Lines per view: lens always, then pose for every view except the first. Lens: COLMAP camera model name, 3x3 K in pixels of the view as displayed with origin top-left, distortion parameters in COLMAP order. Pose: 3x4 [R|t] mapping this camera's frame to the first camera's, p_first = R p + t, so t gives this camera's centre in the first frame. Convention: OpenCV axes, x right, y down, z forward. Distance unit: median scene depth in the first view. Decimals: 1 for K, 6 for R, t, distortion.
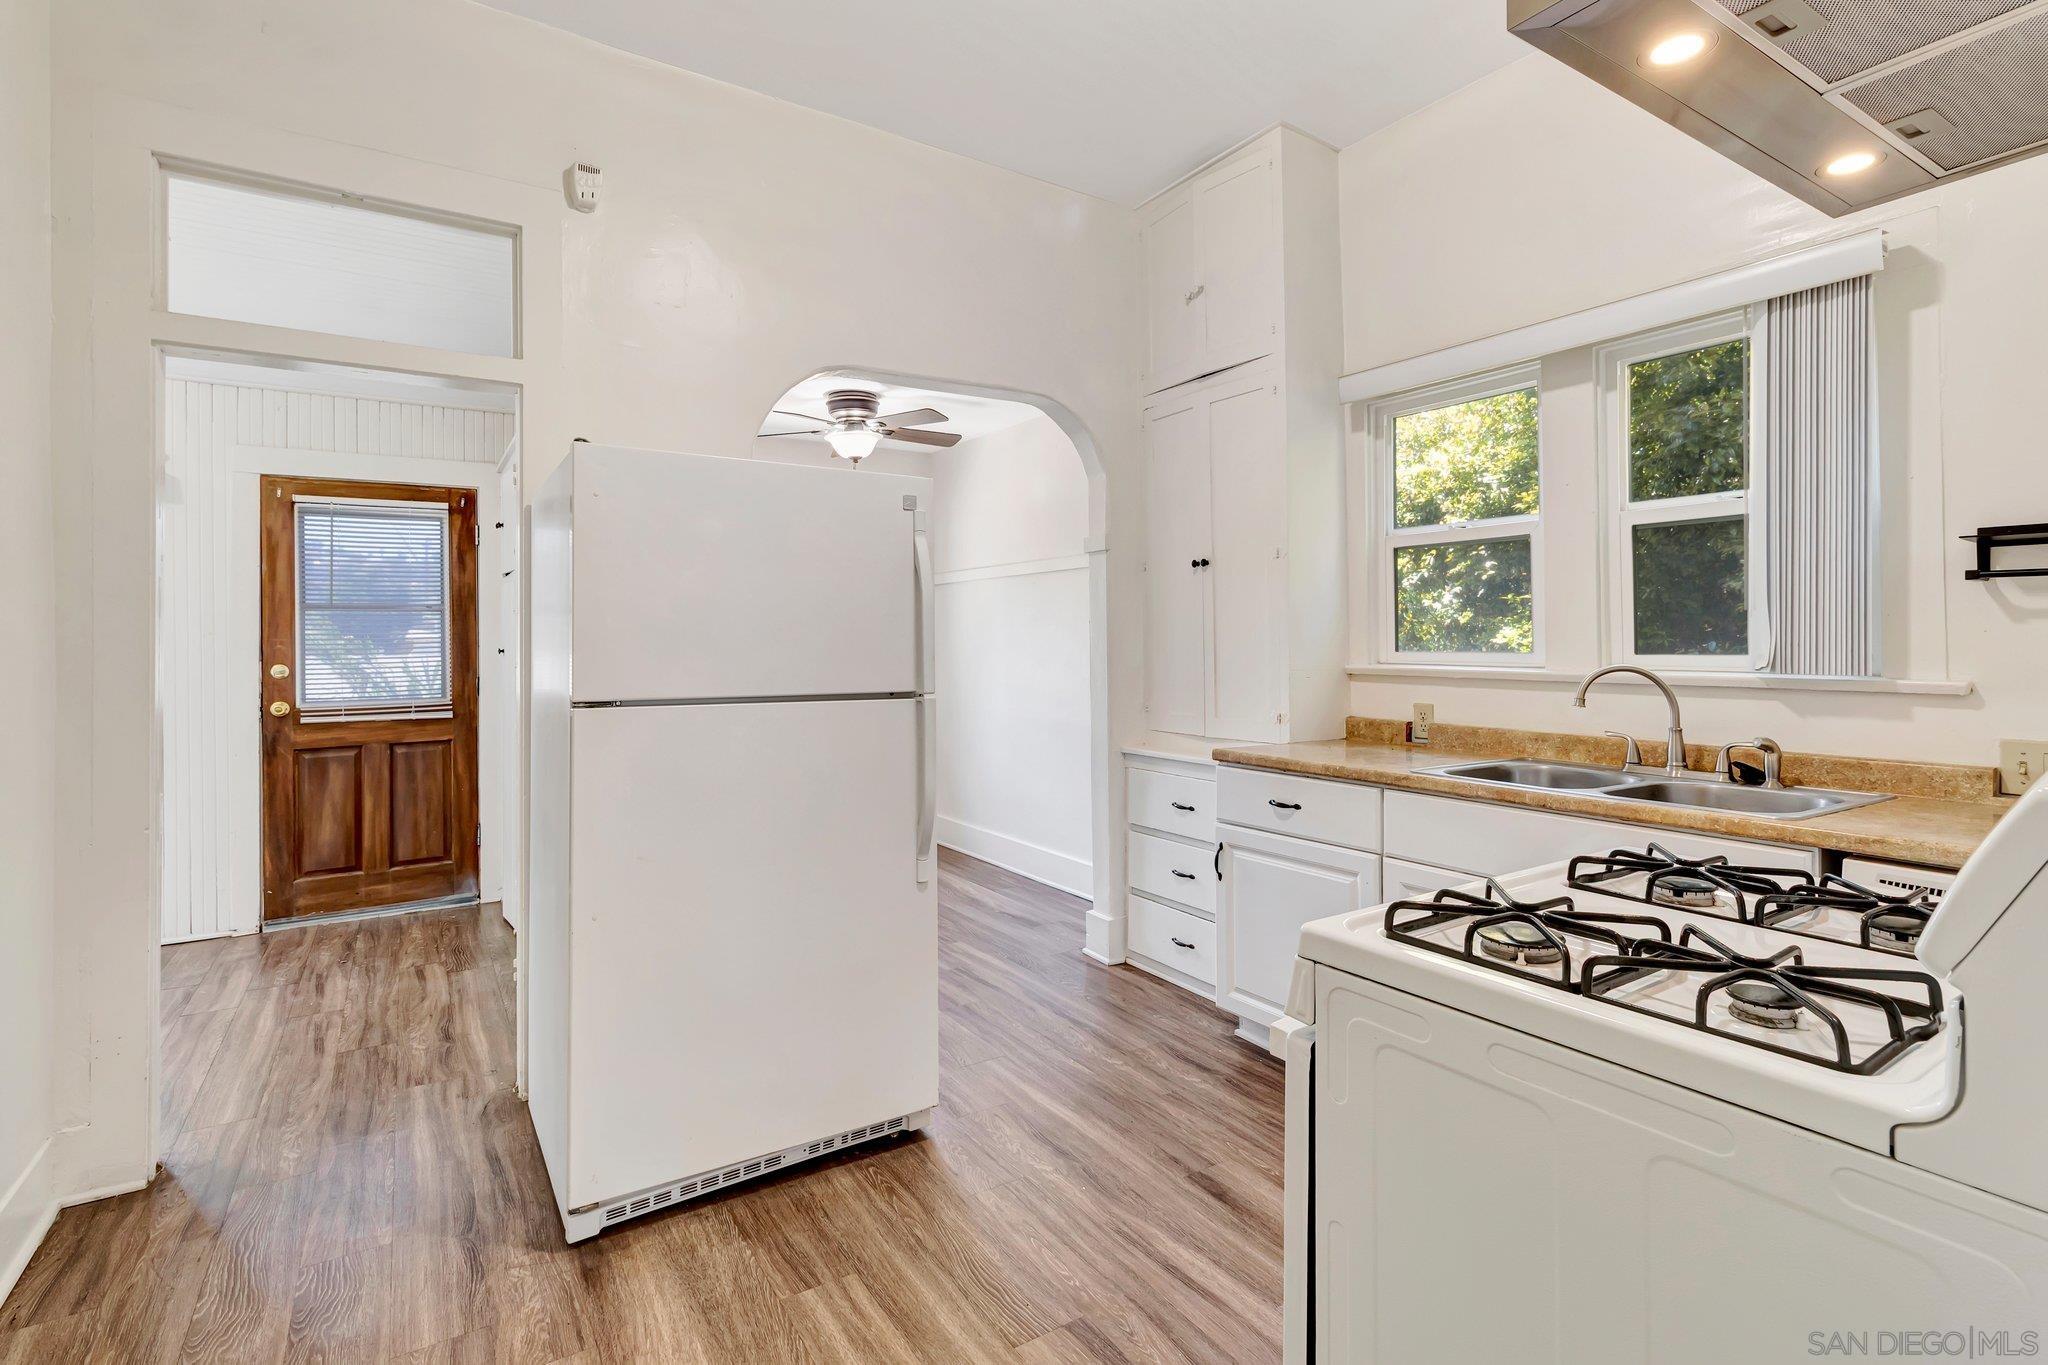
lens RADIAL K [[984.7, 0, 1062.3], [0, 984.7, 632.9], [0, 0, 1]] dist [0.017270, -0.001605]
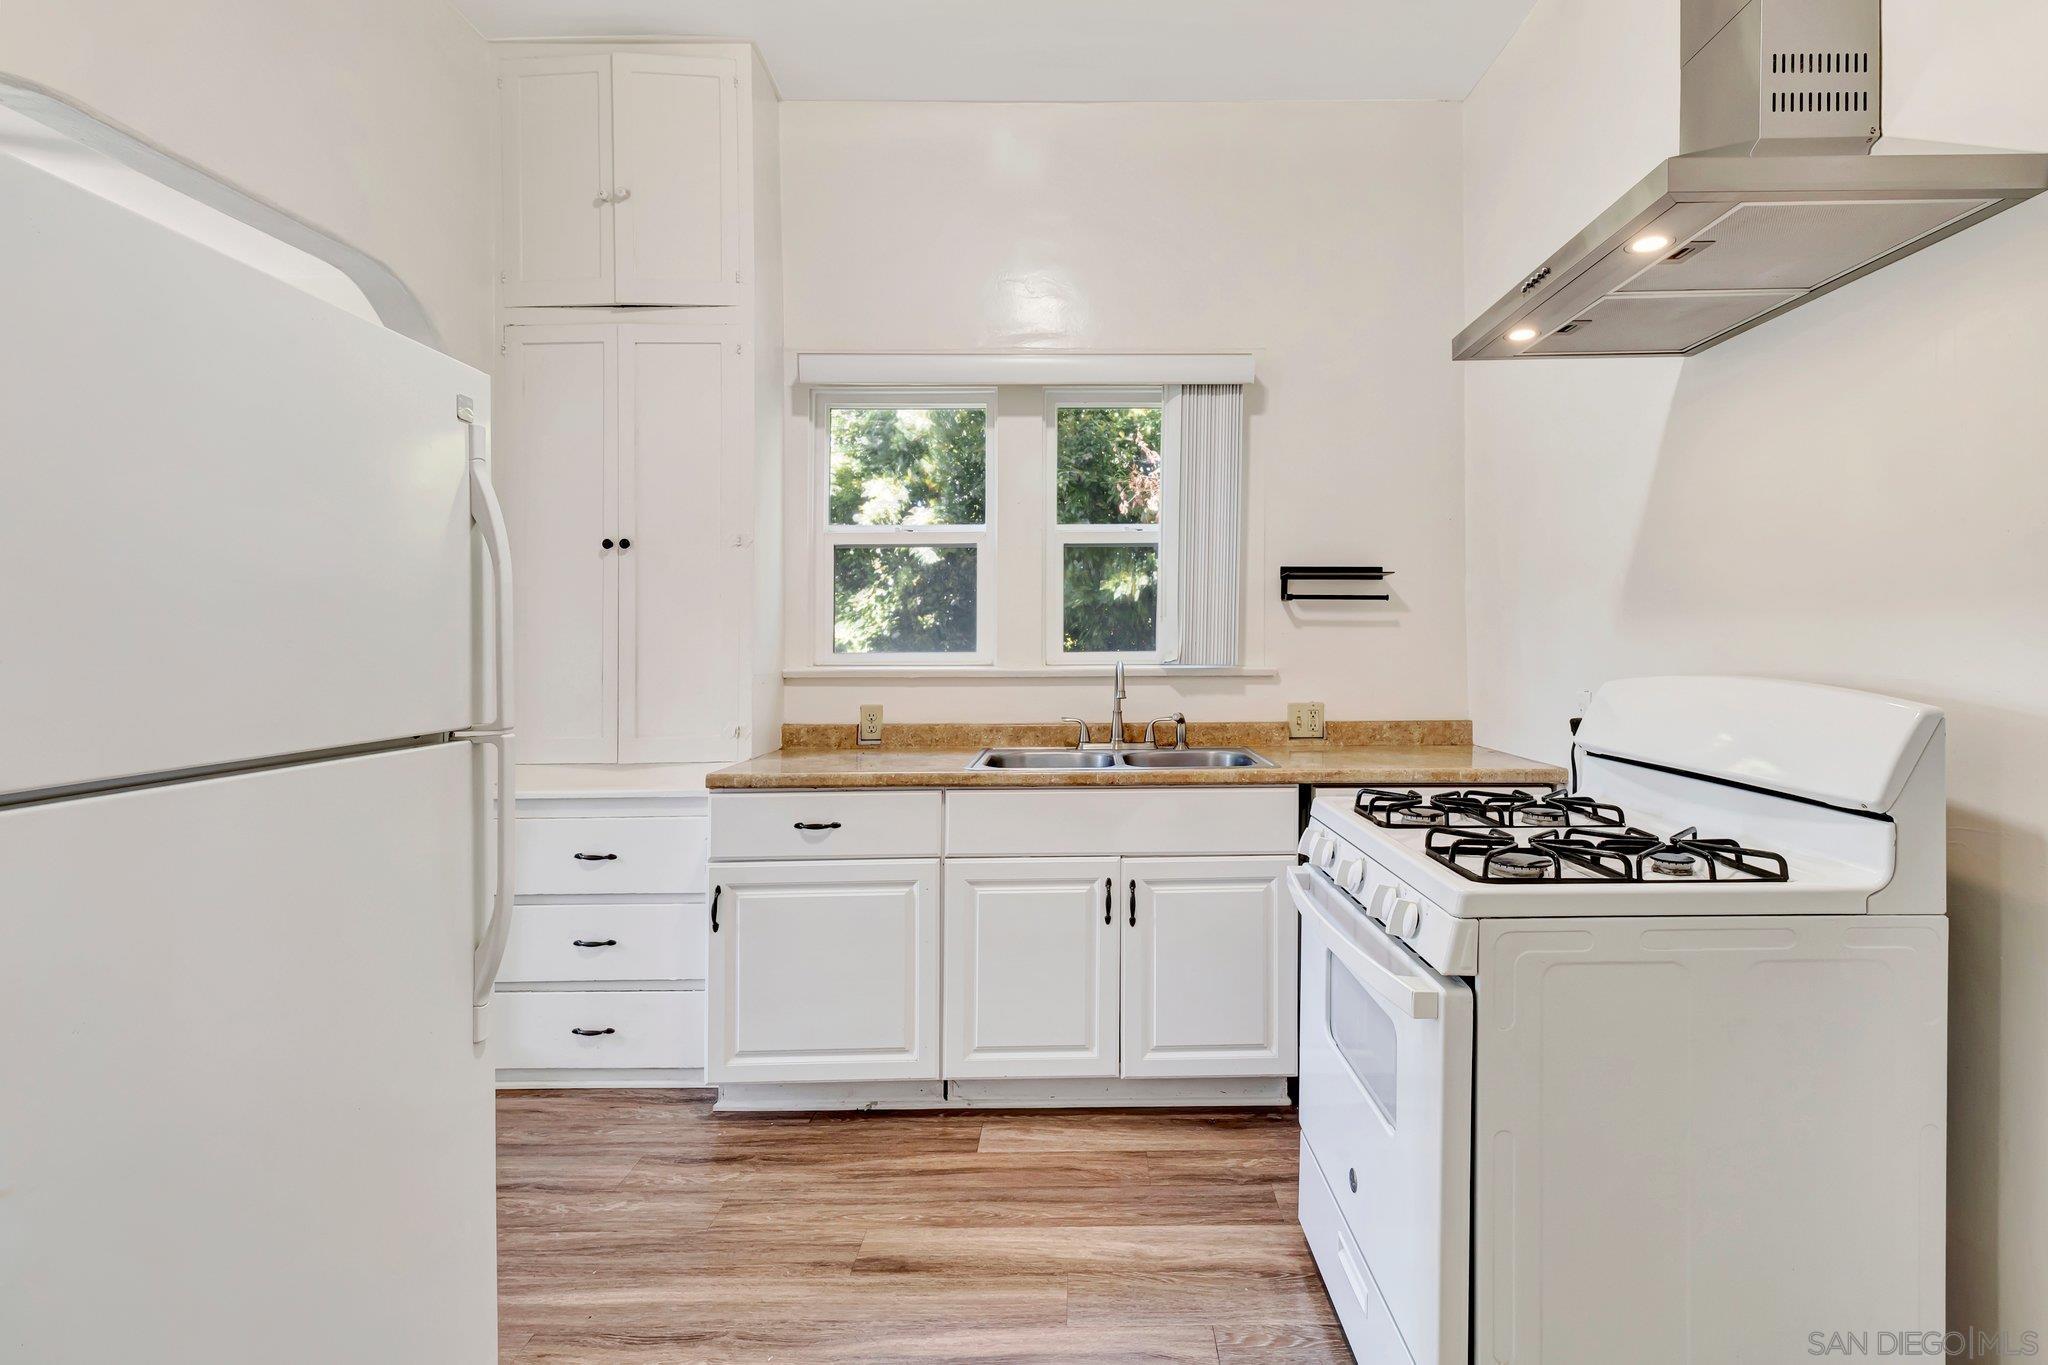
lens RADIAL K [[984.7, 0, 1097.8], [0, 984.7, 656.9], [0, 0, 1]] dist [0.017270, -0.001605]
pose [[0.554271, -0.016968, 0.832164, -0.389967], [-0.001994, 0.999762, 0.021713, 0.001412], [-0.832334, -0.013695, 0.554105, 0.305620]]
